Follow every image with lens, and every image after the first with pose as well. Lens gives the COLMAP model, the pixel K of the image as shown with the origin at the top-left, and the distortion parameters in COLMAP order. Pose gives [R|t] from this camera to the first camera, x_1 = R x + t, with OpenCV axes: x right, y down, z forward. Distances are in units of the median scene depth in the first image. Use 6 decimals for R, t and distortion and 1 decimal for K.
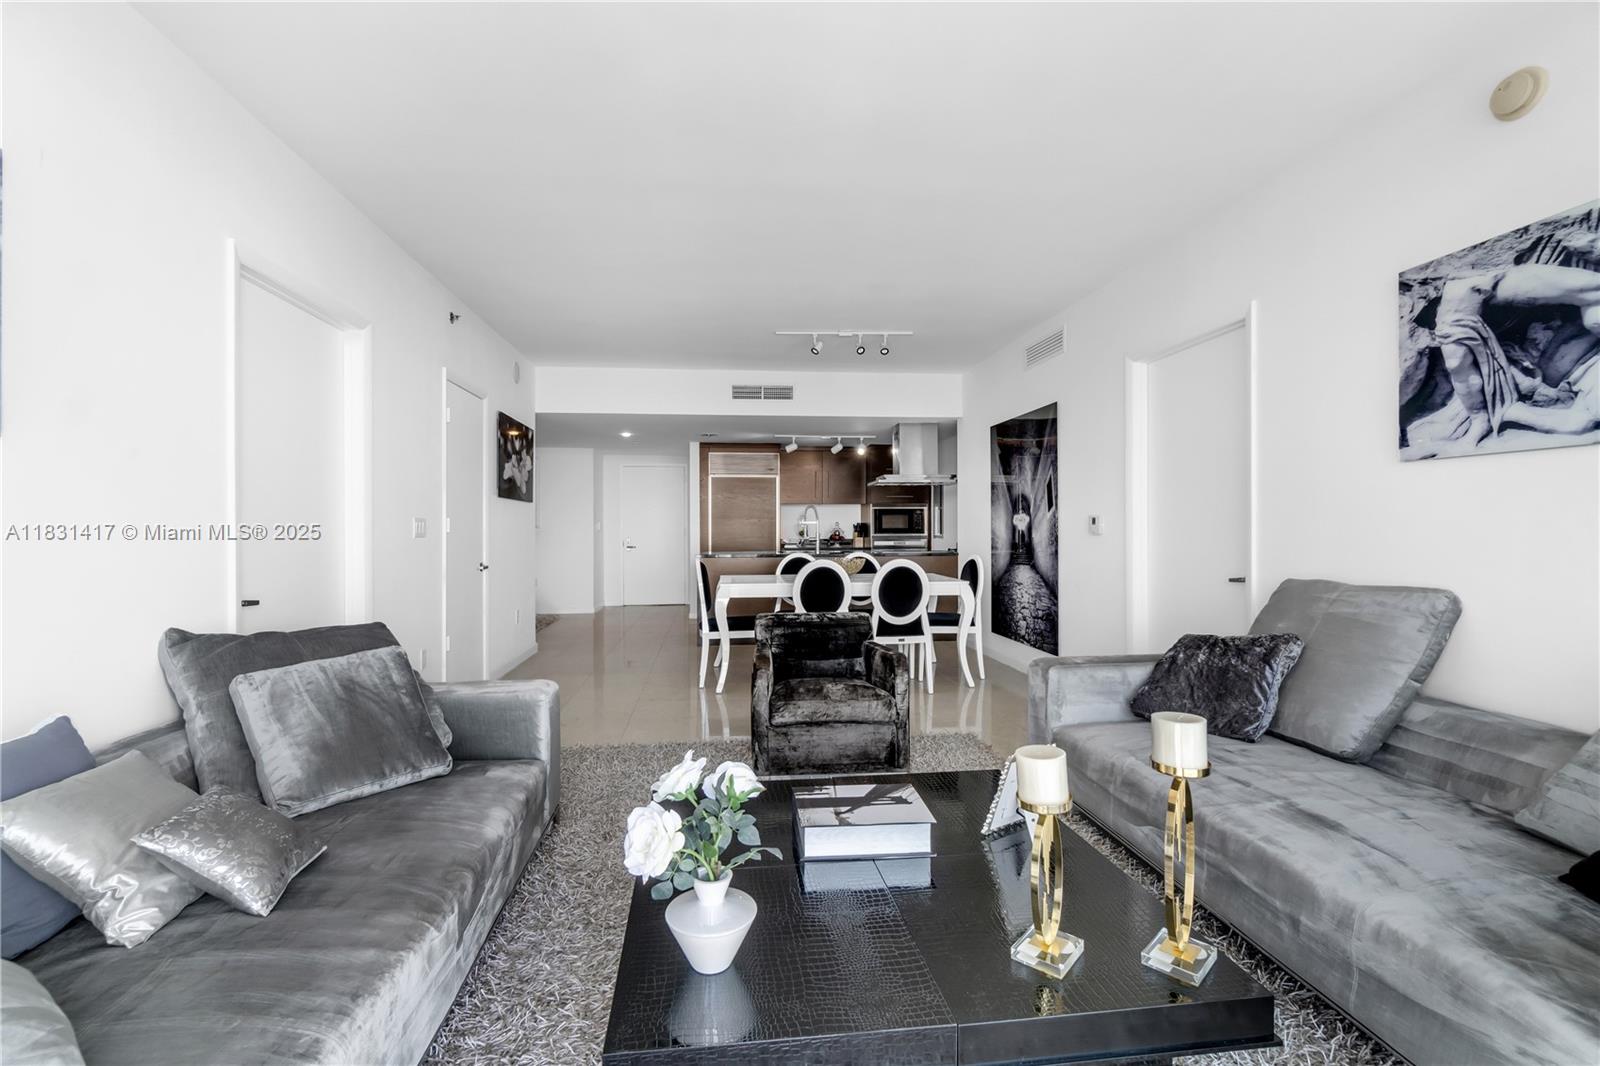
lens RADIAL K [[702.4, 0, 767.5], [0, 702.4, 543.9], [0, 0, 1]] dist [-0.002306, 0.000377]
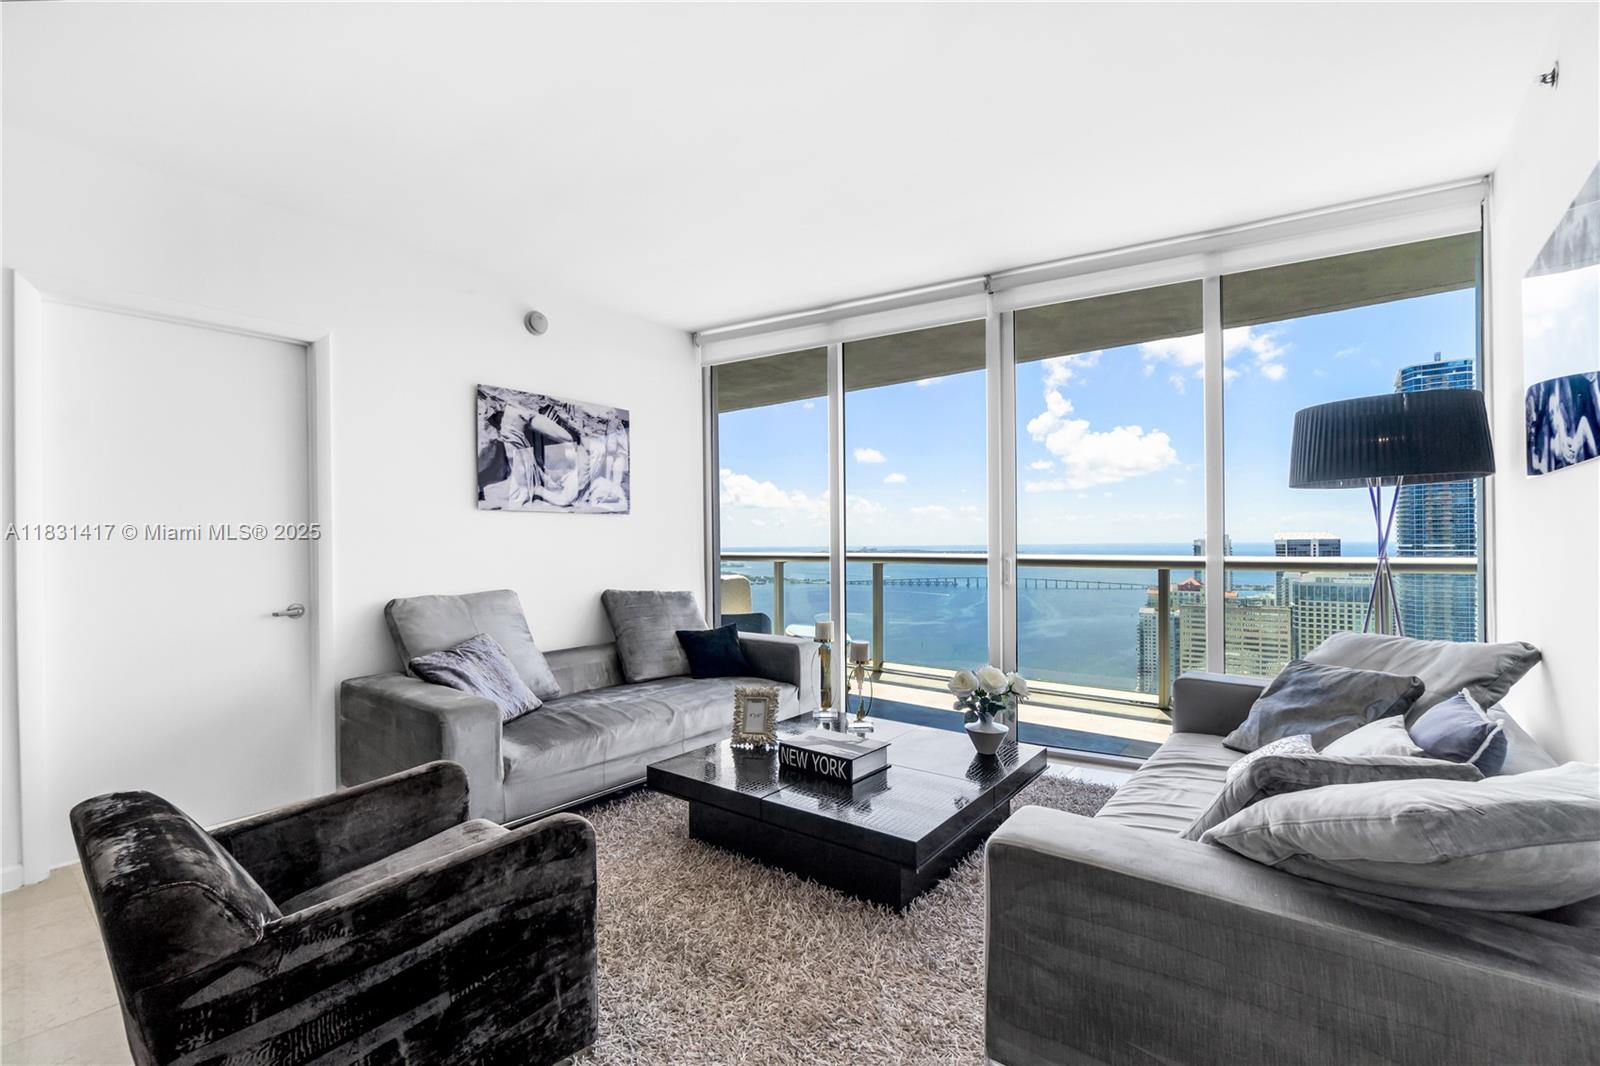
lens RADIAL K [[702.4, 0, 811.9], [0, 702.4, 540.7], [0, 0, 1]] dist [-0.002306, 0.000377]
pose [[-0.737003, 0.013250, 0.675759, -0.654419], [0.027821, 0.999555, 0.010743, -0.048754], [-0.675317, 0.026718, -0.737044, 1.680533]]
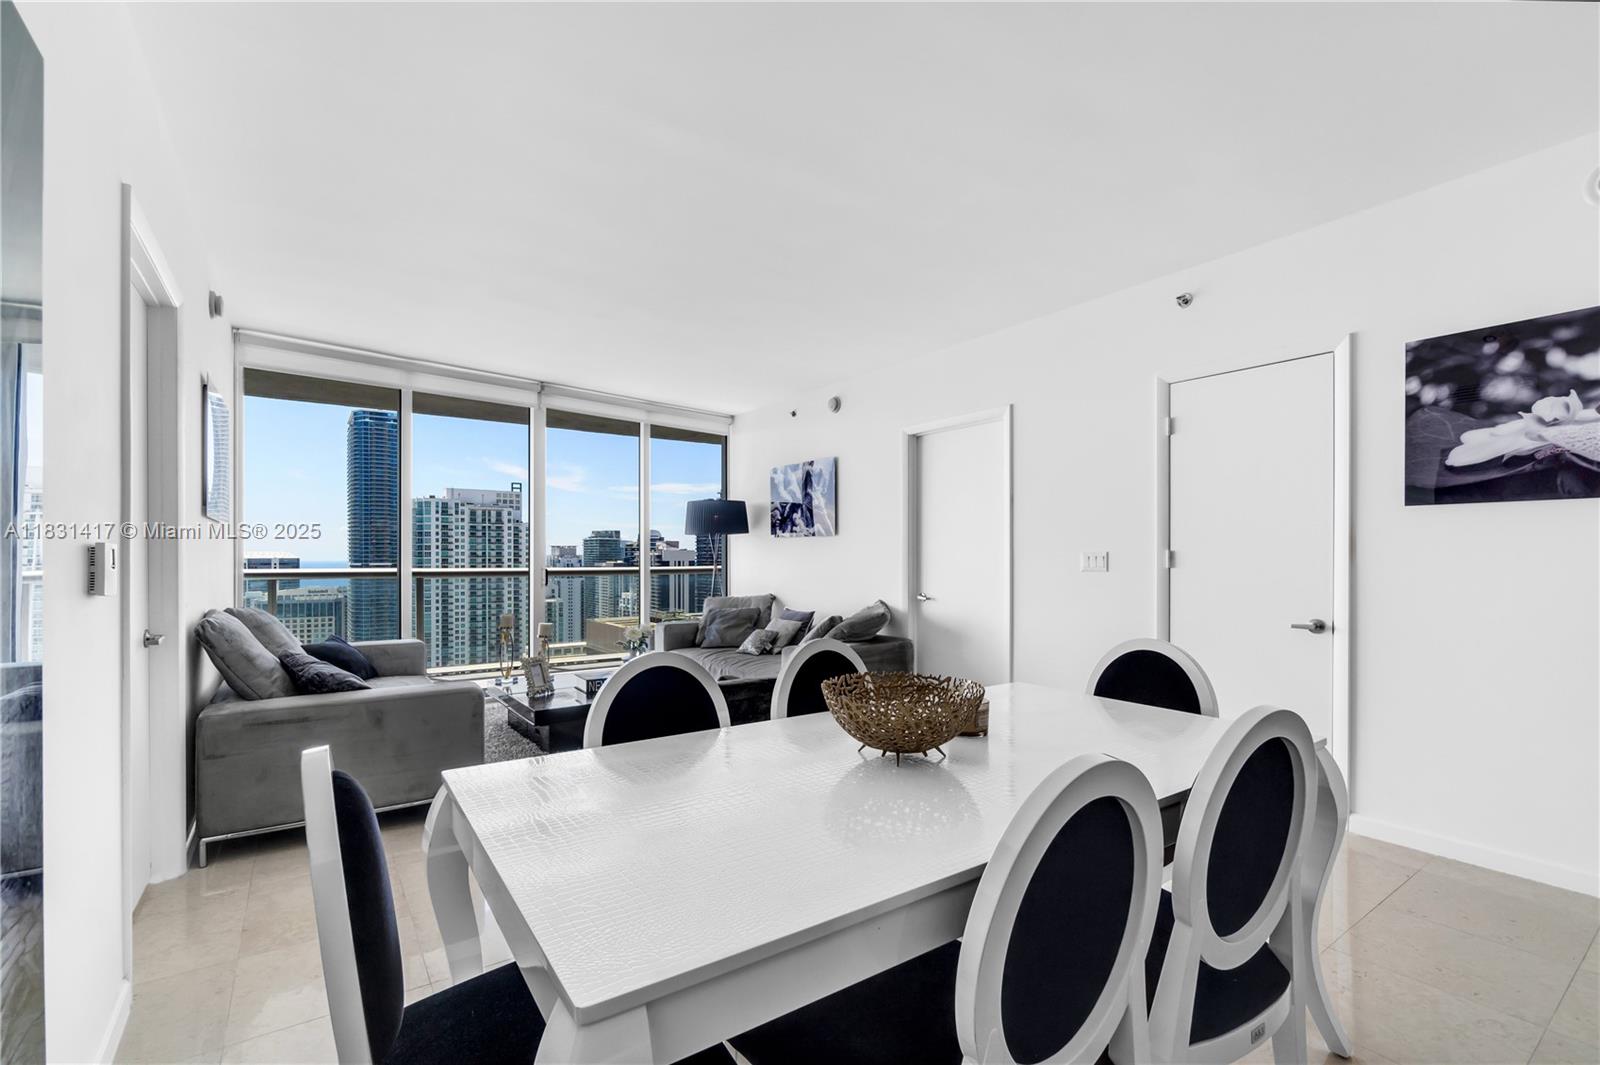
lens RADIAL K [[678.5, 0, 771.8], [0, 678.5, 552.0], [0, 0, 1]] dist [-0.003881, 0.000114]
pose [[-0.873230, 0.003629, -0.487294, 0.589542], [-0.004571, 0.999867, 0.015638, -0.080182], [0.487287, 0.015883, -0.873098, 2.685477]]
